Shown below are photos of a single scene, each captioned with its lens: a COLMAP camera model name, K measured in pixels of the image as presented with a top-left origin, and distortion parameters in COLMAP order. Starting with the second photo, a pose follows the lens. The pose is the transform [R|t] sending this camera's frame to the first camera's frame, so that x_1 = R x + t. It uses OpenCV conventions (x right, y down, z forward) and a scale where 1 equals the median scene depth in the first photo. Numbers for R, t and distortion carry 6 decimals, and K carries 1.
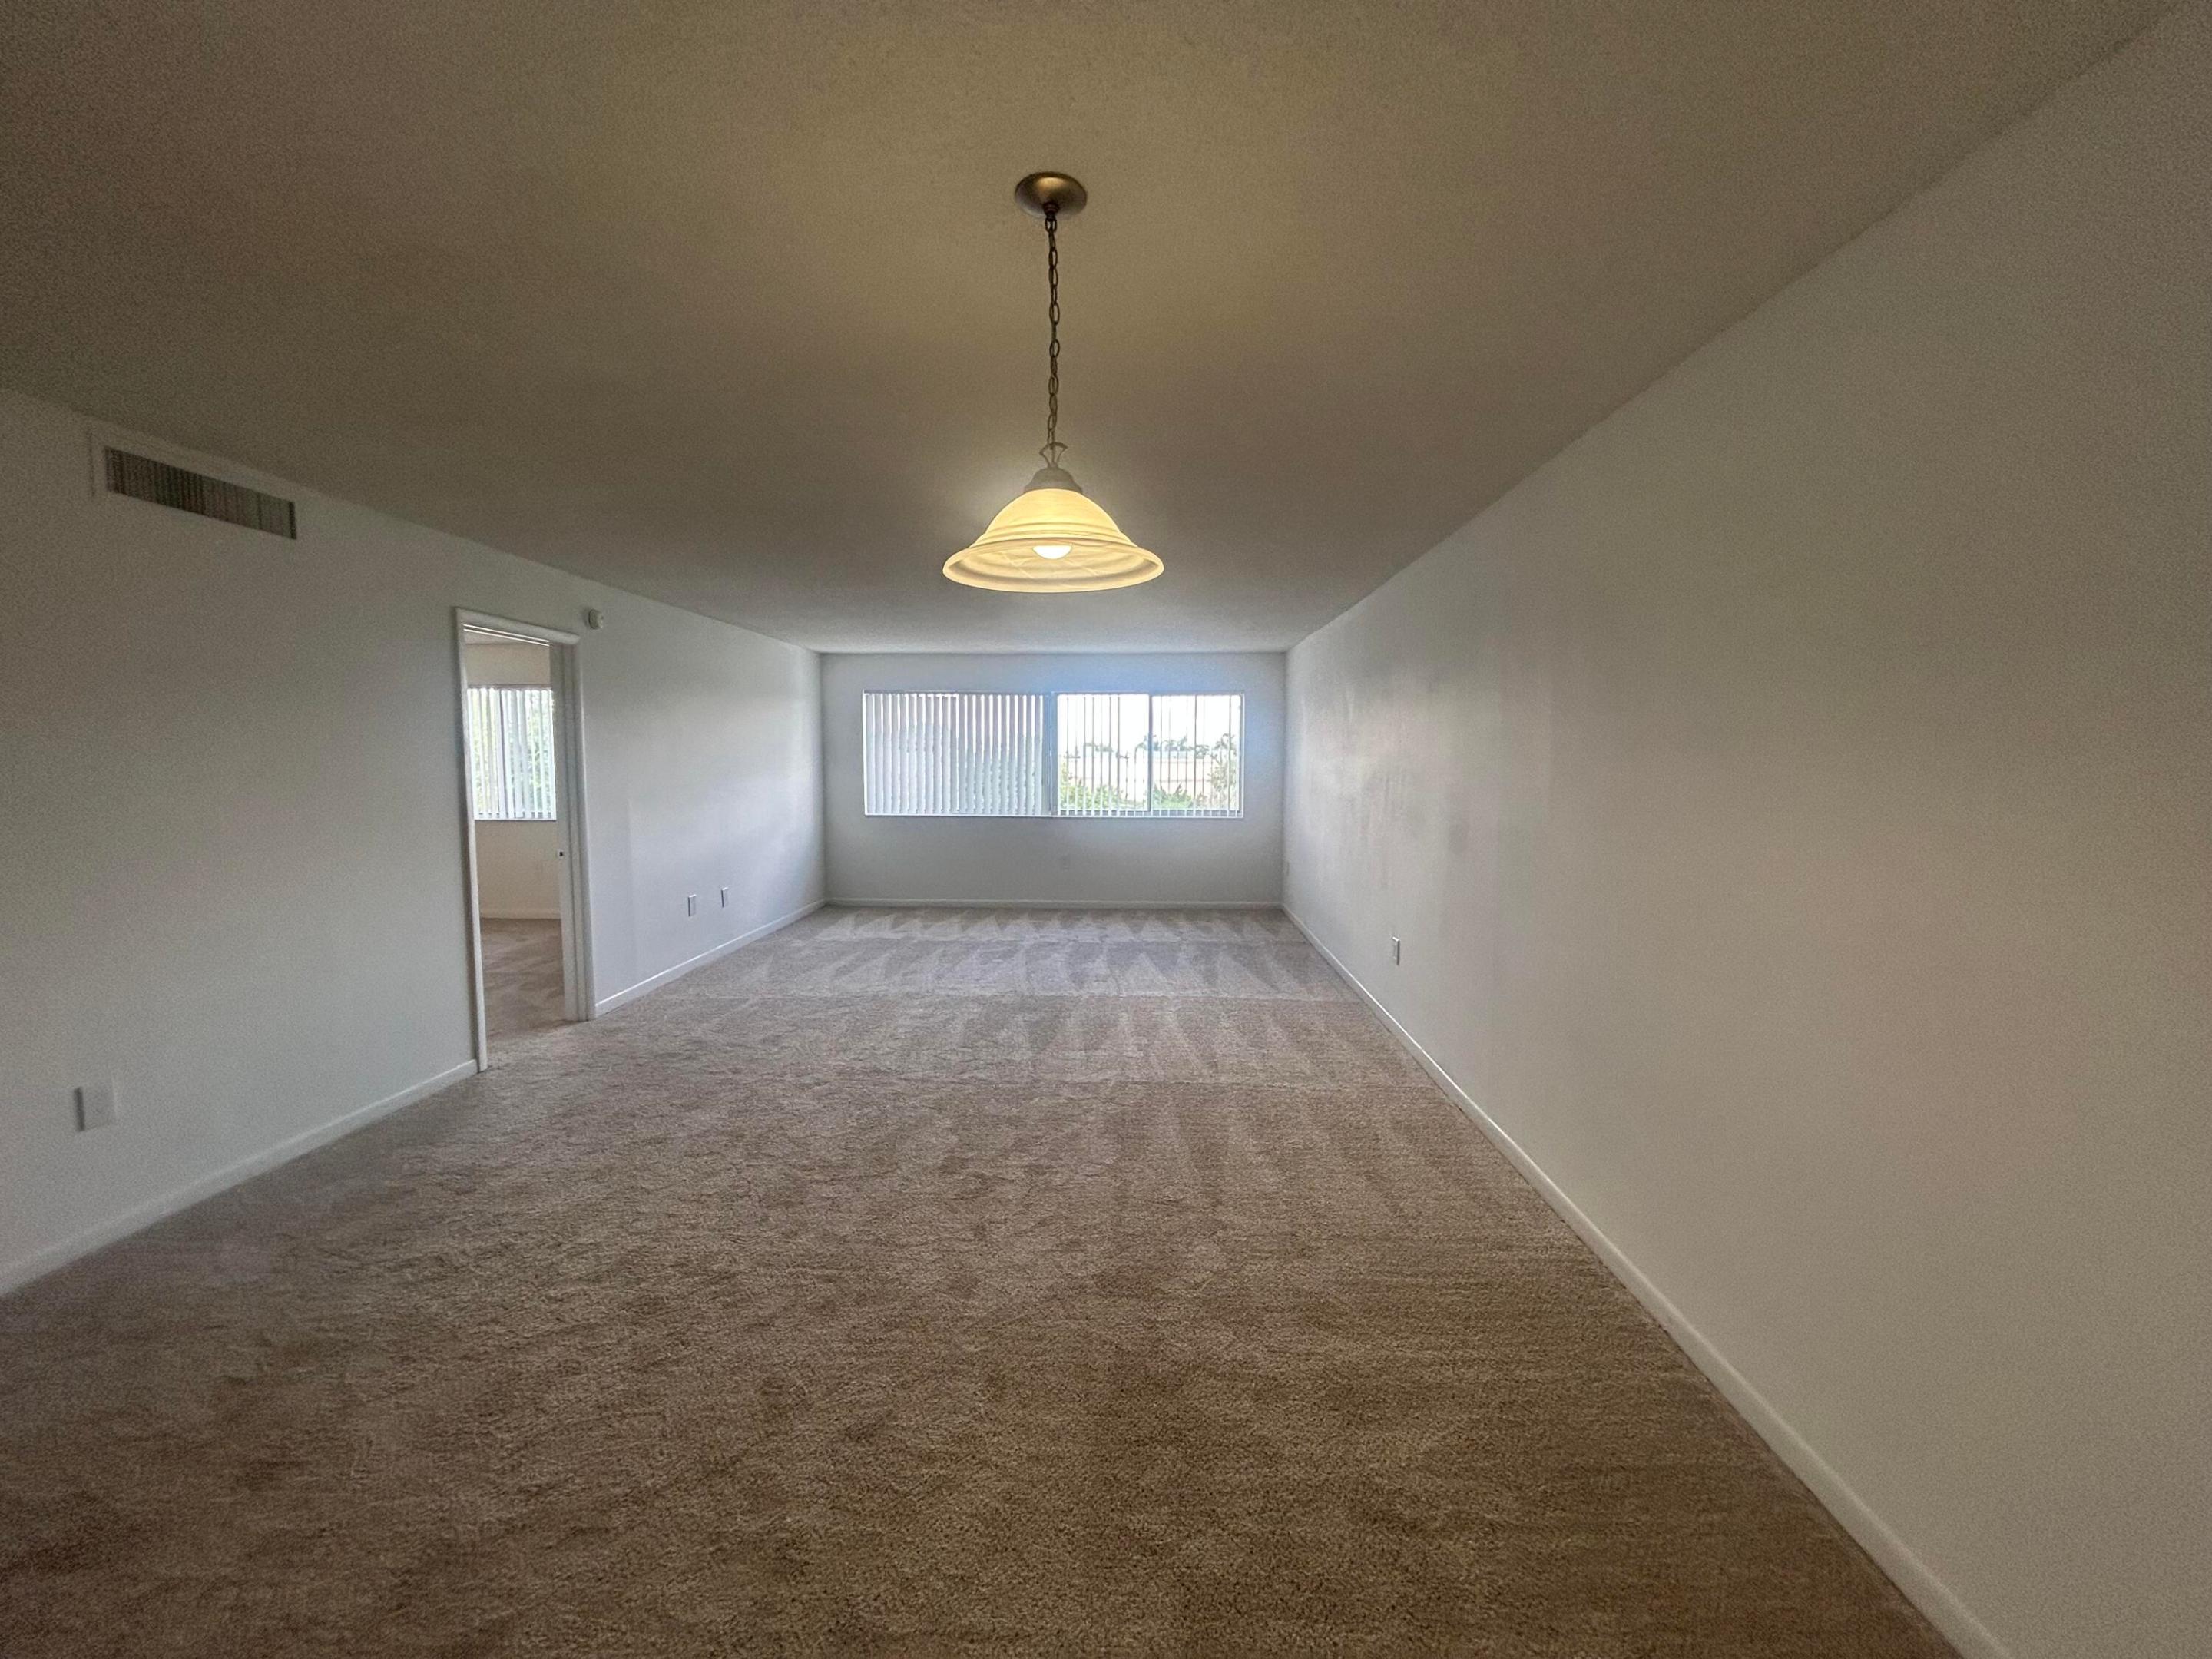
lens RADIAL K [[900.8, 0, 1106.0], [0, 900.8, 829.5], [0, 0, 1]] dist [0.001004, -0.000276]
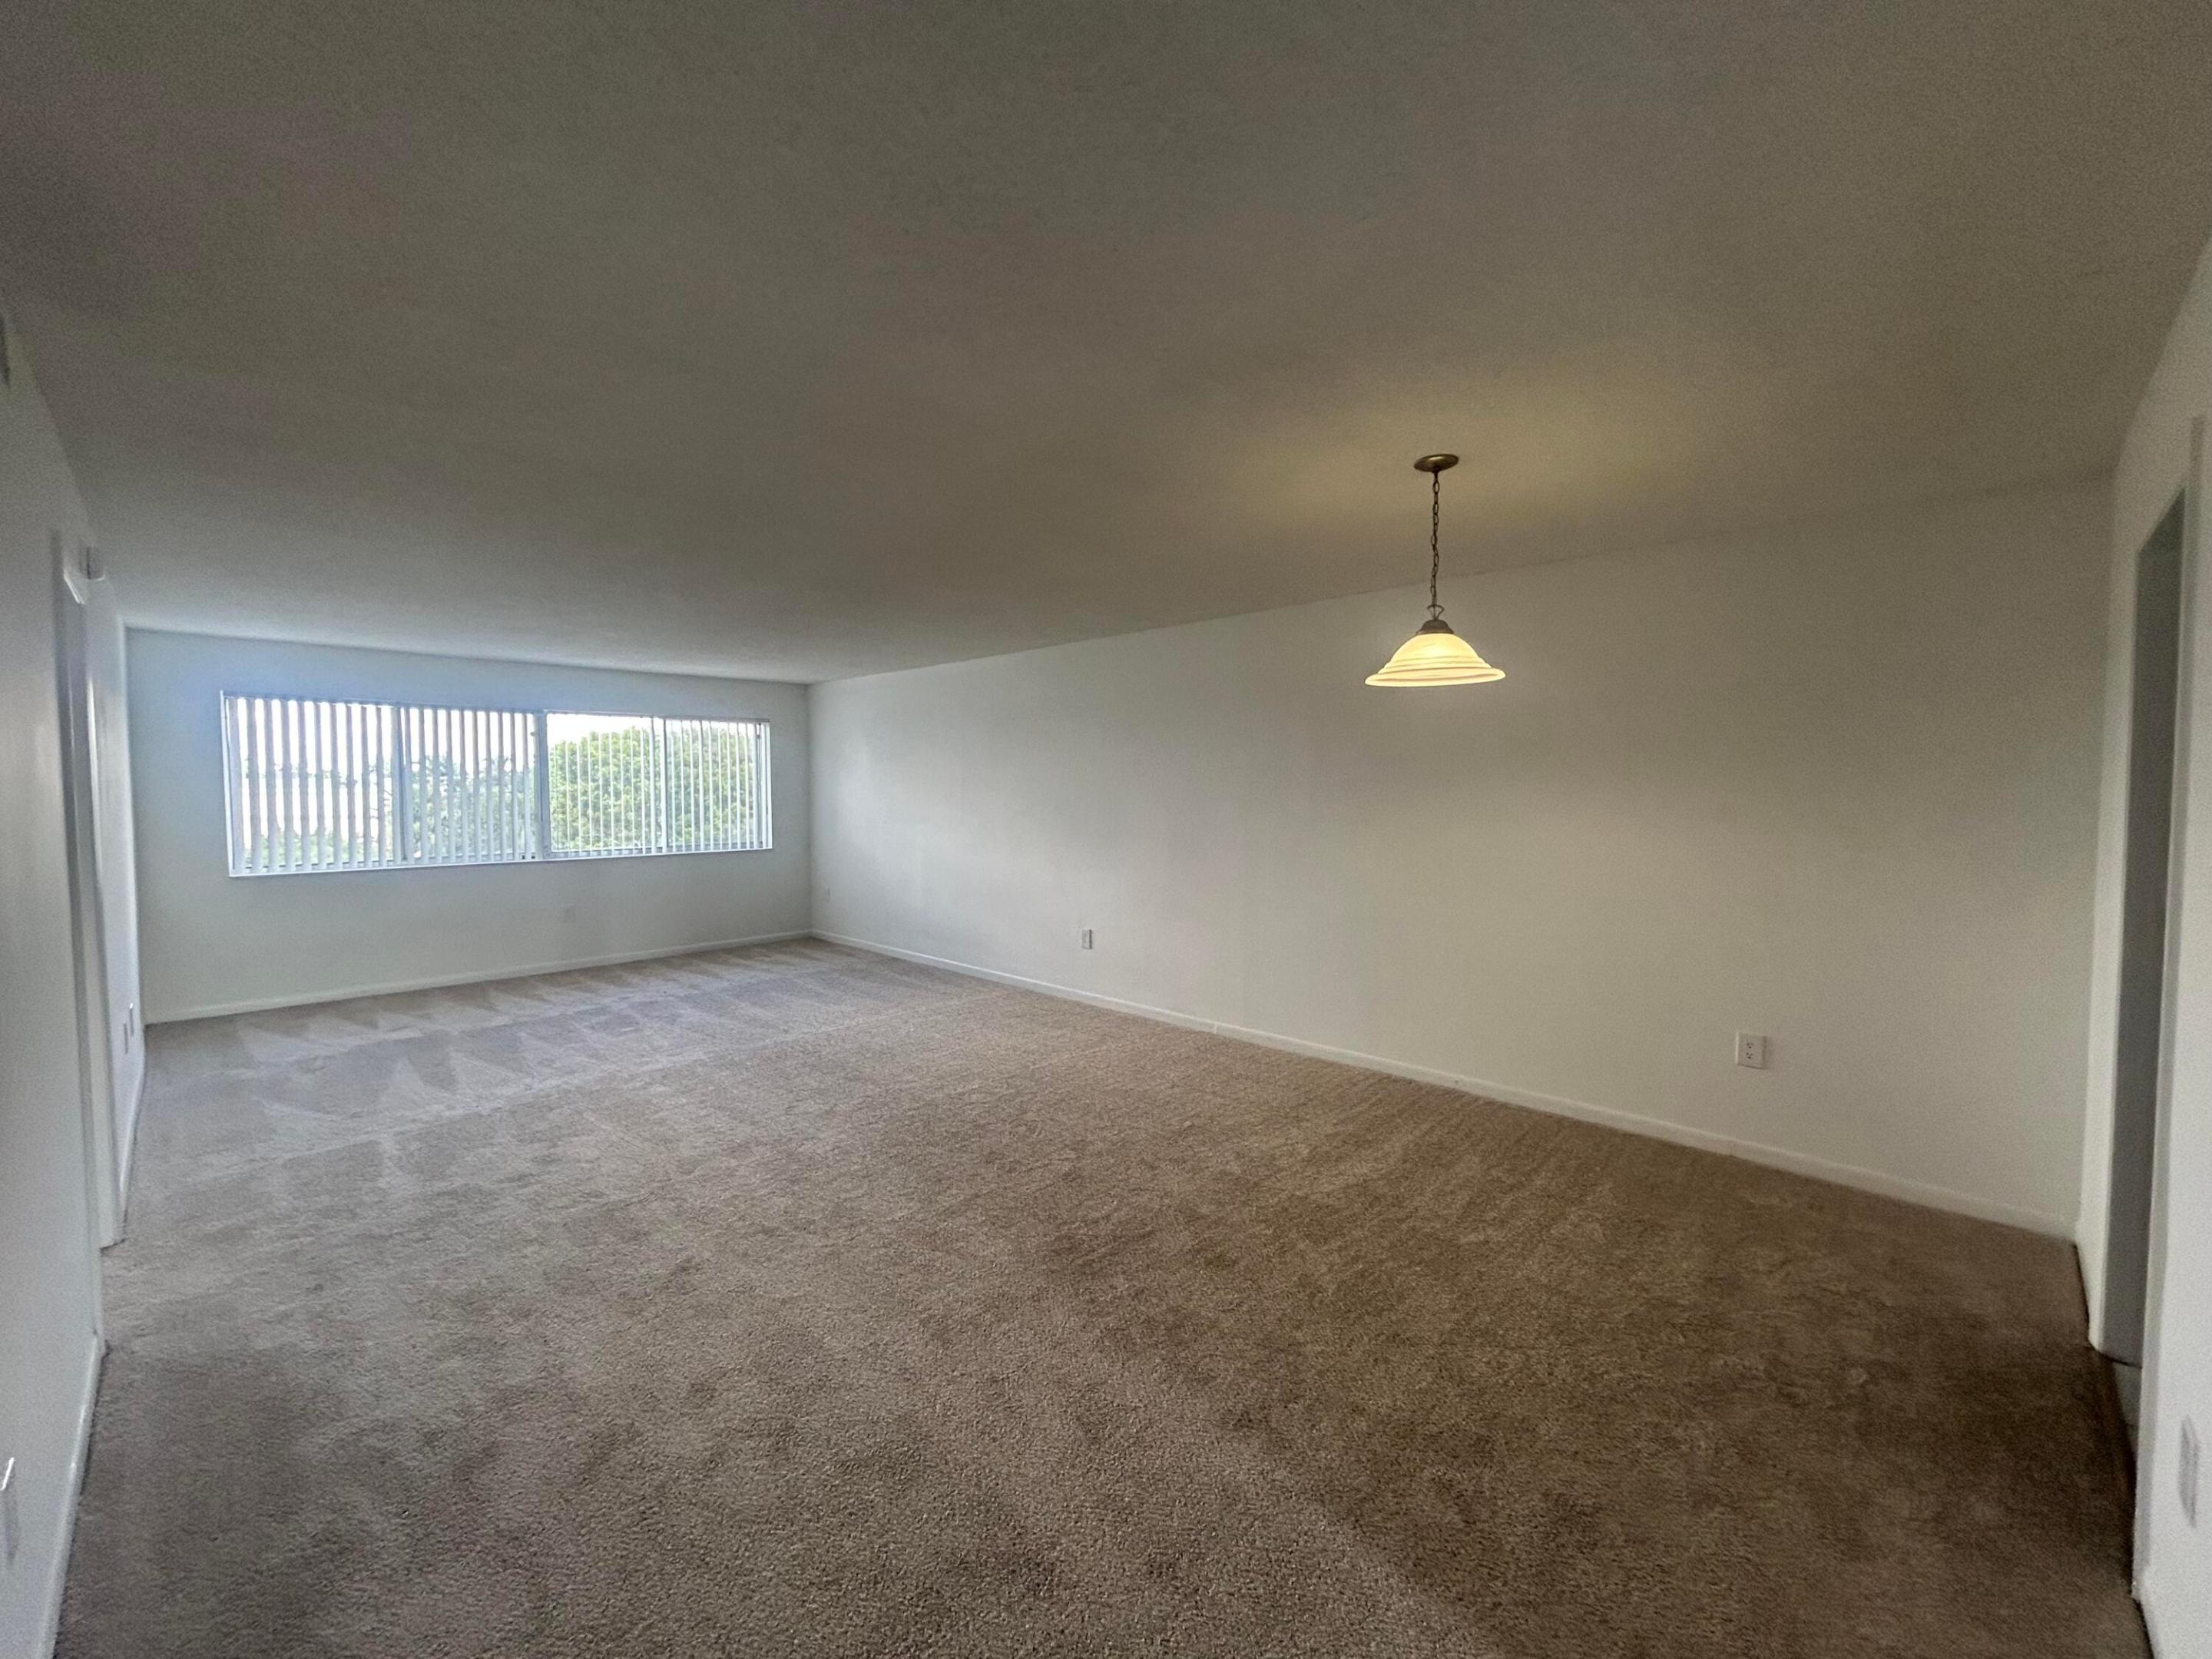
lens RADIAL K [[900.8, 0, 1106.0], [0, 900.8, 829.5], [0, 0, 1]] dist [0.001004, -0.000276]
pose [[0.667193, -0.040795, 0.743767, -0.350680], [0.062914, 0.998017, -0.001696, -0.009184], [-0.742223, 0.047925, 0.668437, 0.070738]]
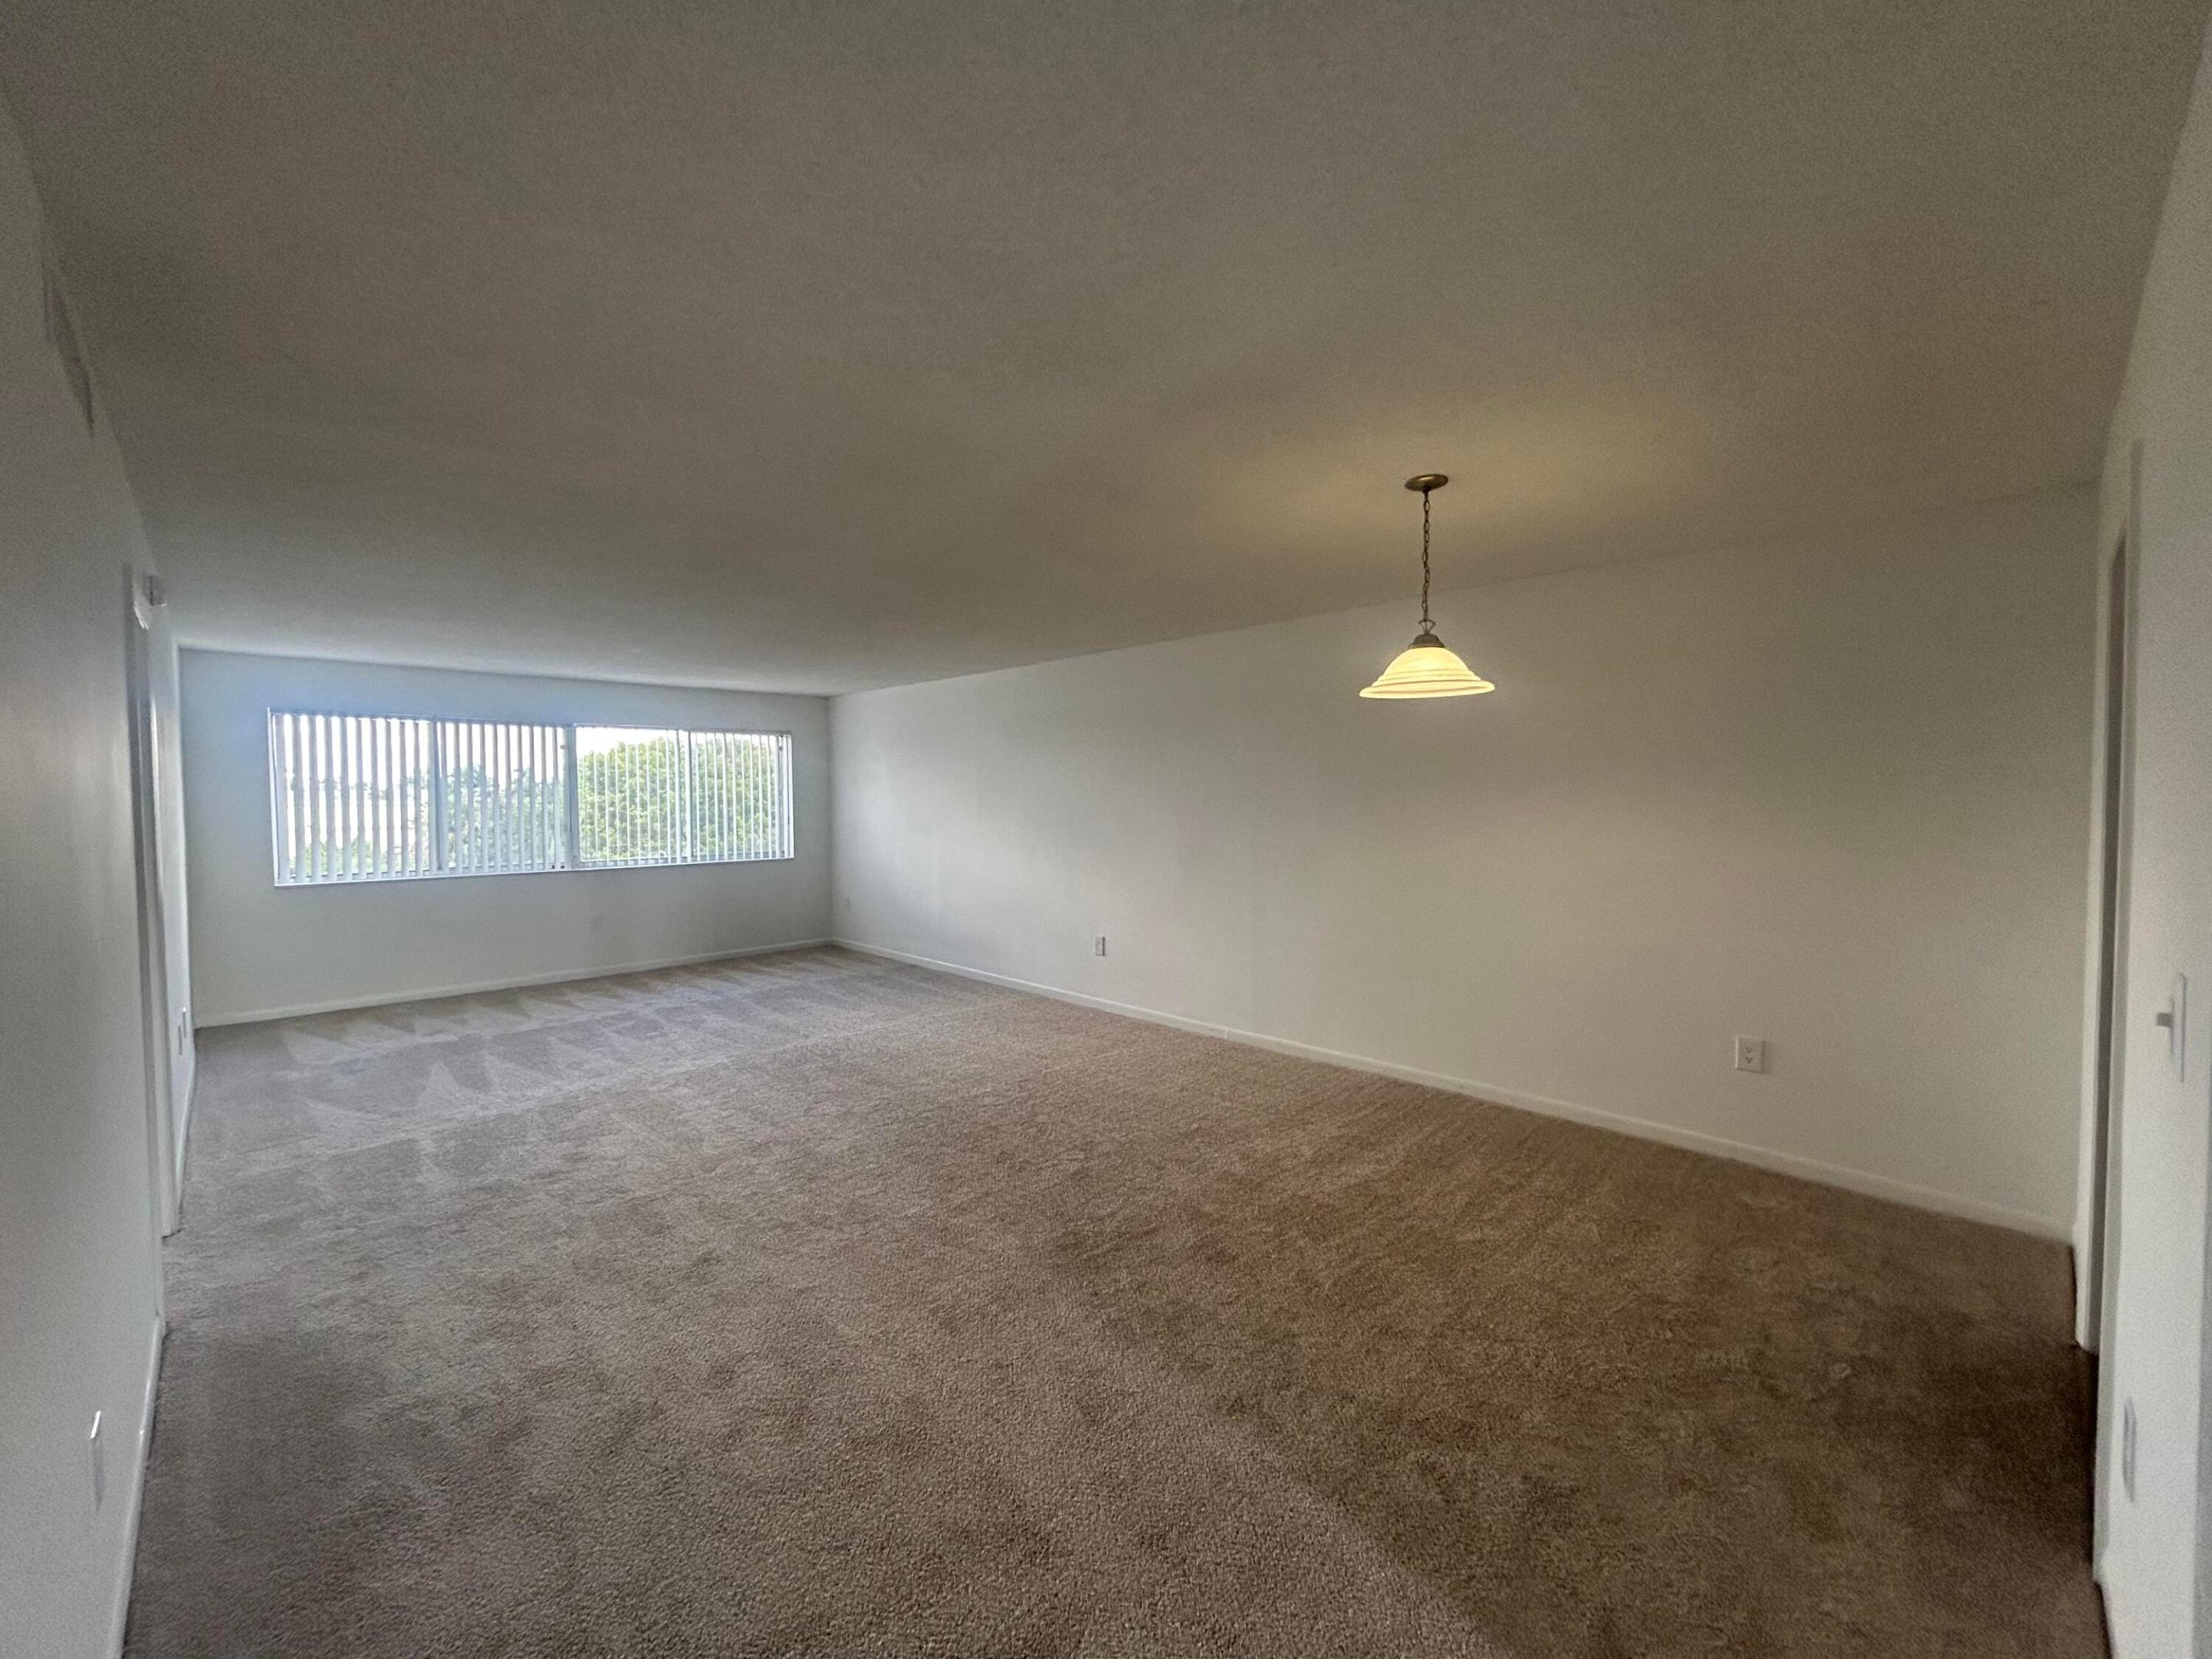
lens RADIAL K [[898.5, 0, 1106.0], [0, 898.5, 829.5], [0, 0, 1]] dist [-0.000152, 0.000304]
pose [[0.683172, -0.035755, 0.729382, -0.355008], [0.065852, 0.997748, -0.012770, -0.008708], [-0.727282, 0.056755, 0.683988, 0.057842]]
